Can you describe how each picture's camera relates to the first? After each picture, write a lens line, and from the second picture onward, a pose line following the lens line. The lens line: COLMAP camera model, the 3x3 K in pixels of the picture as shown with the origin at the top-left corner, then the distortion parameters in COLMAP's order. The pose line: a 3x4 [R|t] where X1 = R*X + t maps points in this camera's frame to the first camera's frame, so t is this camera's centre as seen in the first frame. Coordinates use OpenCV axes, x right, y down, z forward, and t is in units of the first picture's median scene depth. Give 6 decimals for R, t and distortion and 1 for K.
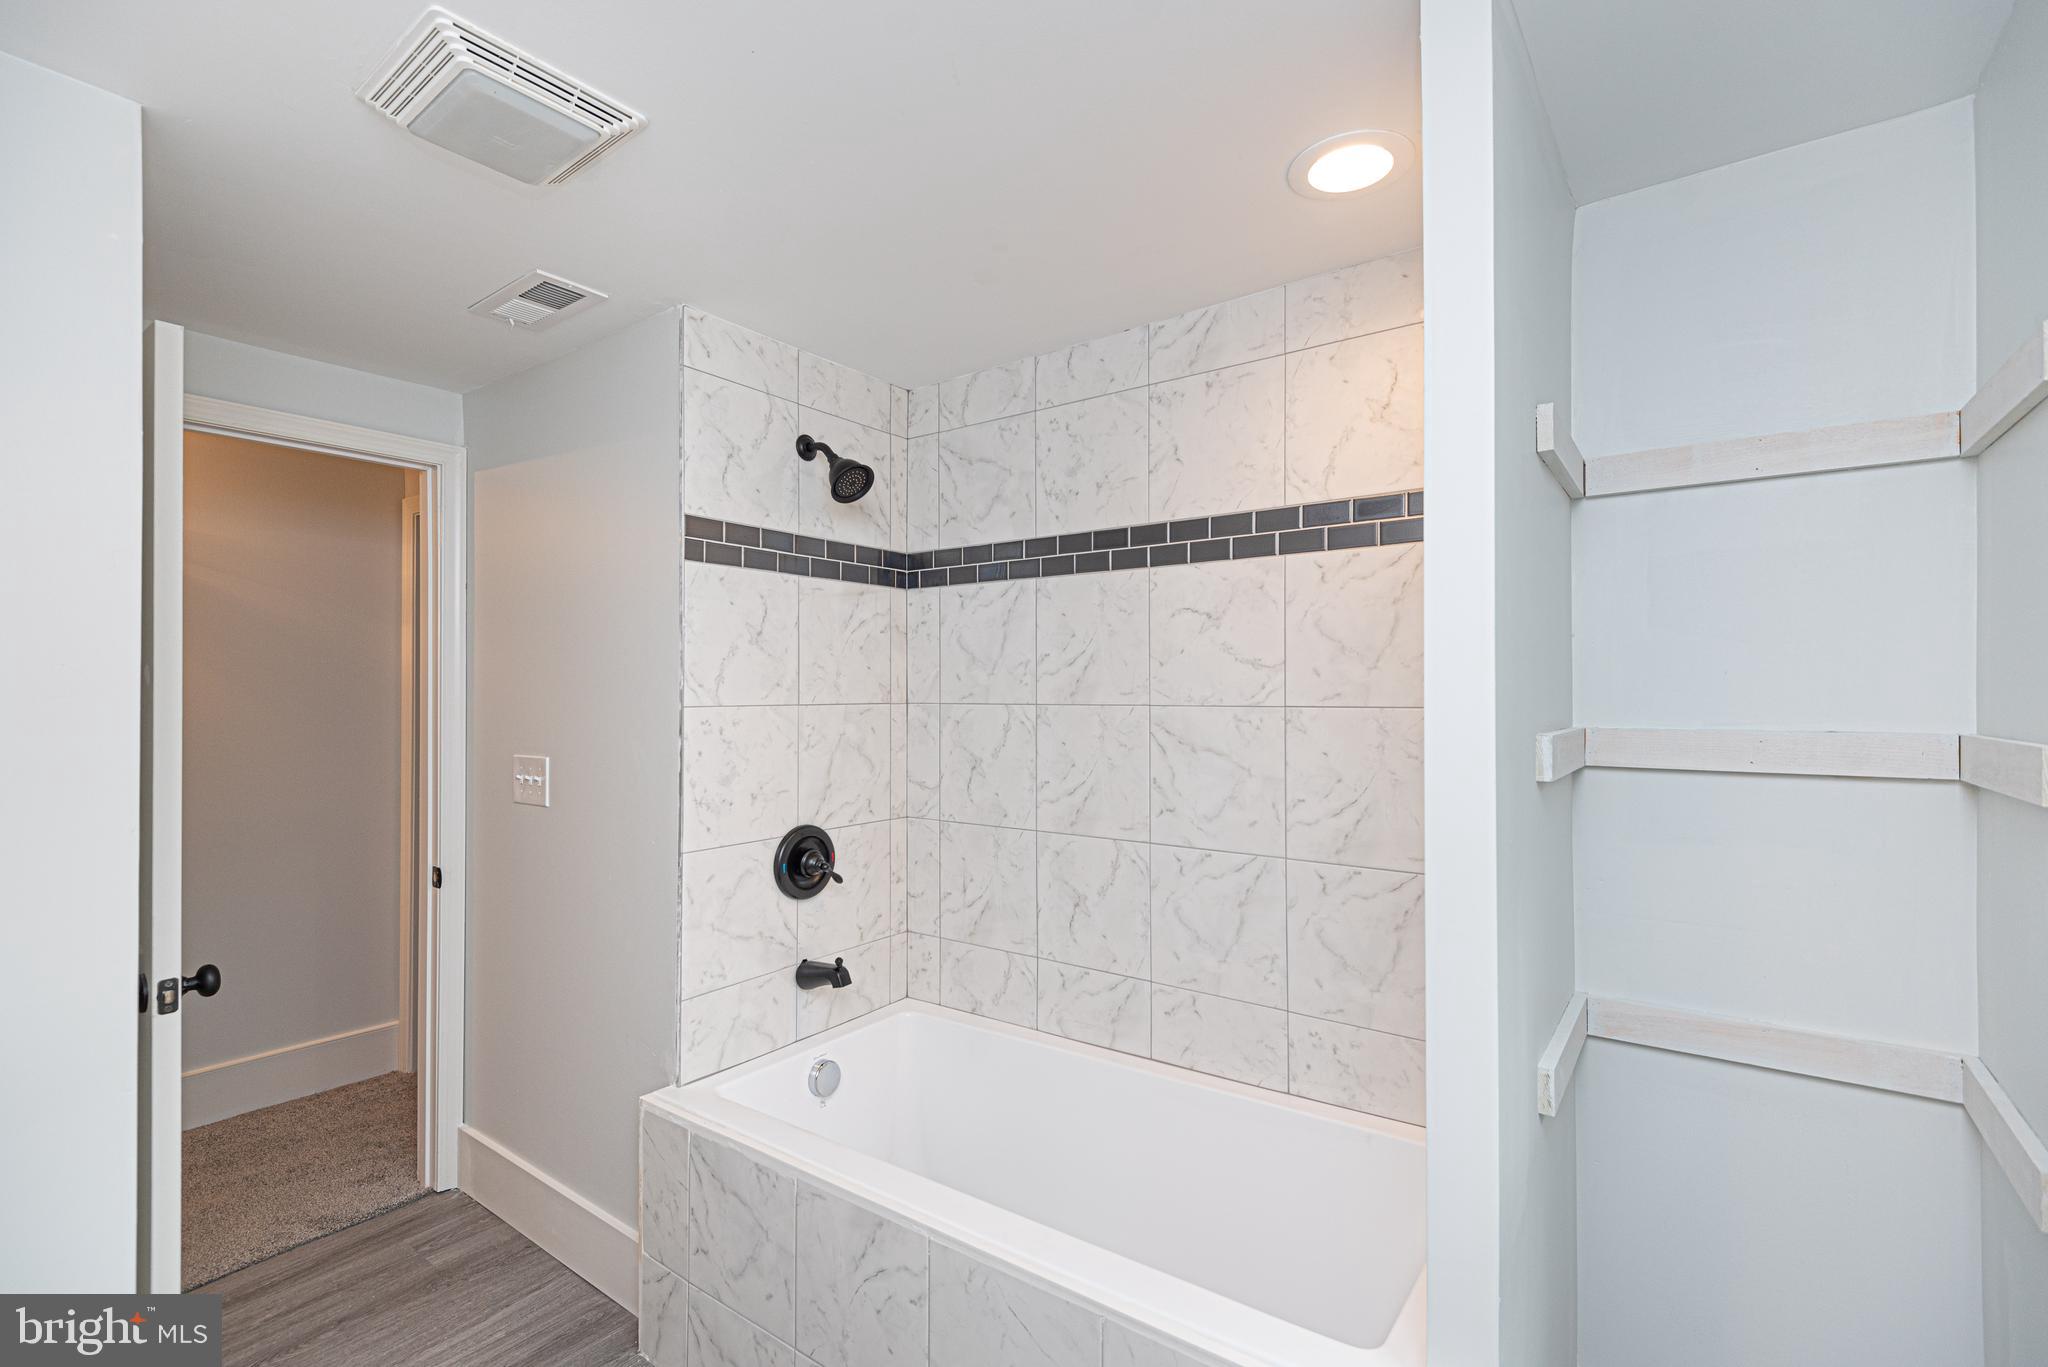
lens RADIAL K [[907.3, 0, 1112.3], [0, 907.3, 693.2], [0, 0, 1]] dist [-0.001647, -0.001558]
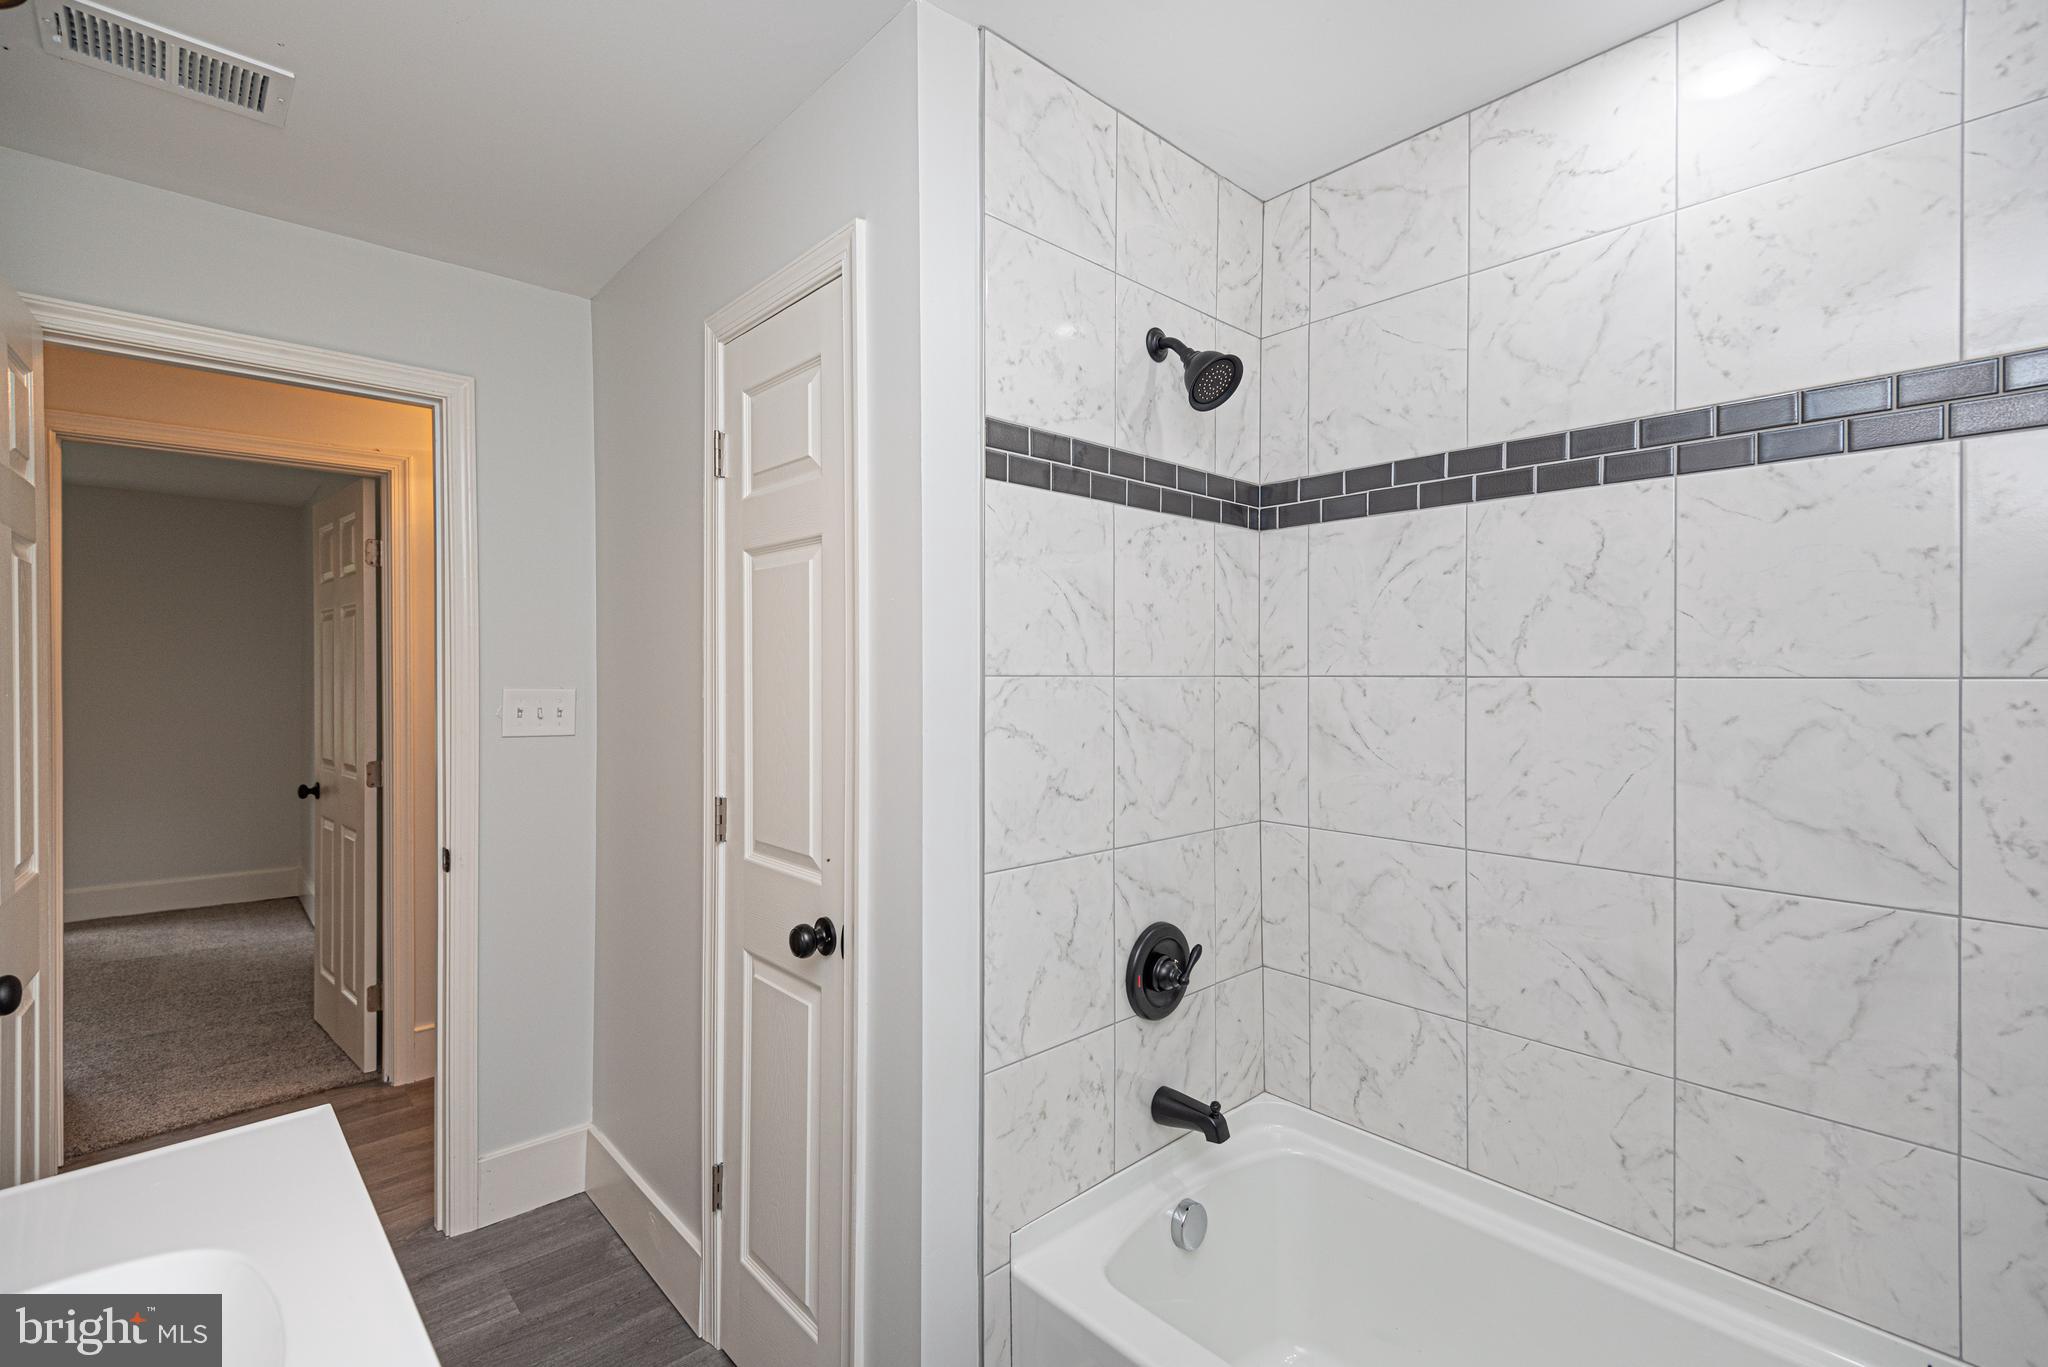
lens RADIAL K [[921.8, 0, 1015.3], [0, 921.8, 675.8], [0, 0, 1]] dist [0.030756, -0.015890]
pose [[0.975164, -0.004598, -0.221435, -0.233667], [0.007535, 0.999894, 0.012420, -0.000555], [0.221354, -0.013780, 0.975096, 0.162338]]
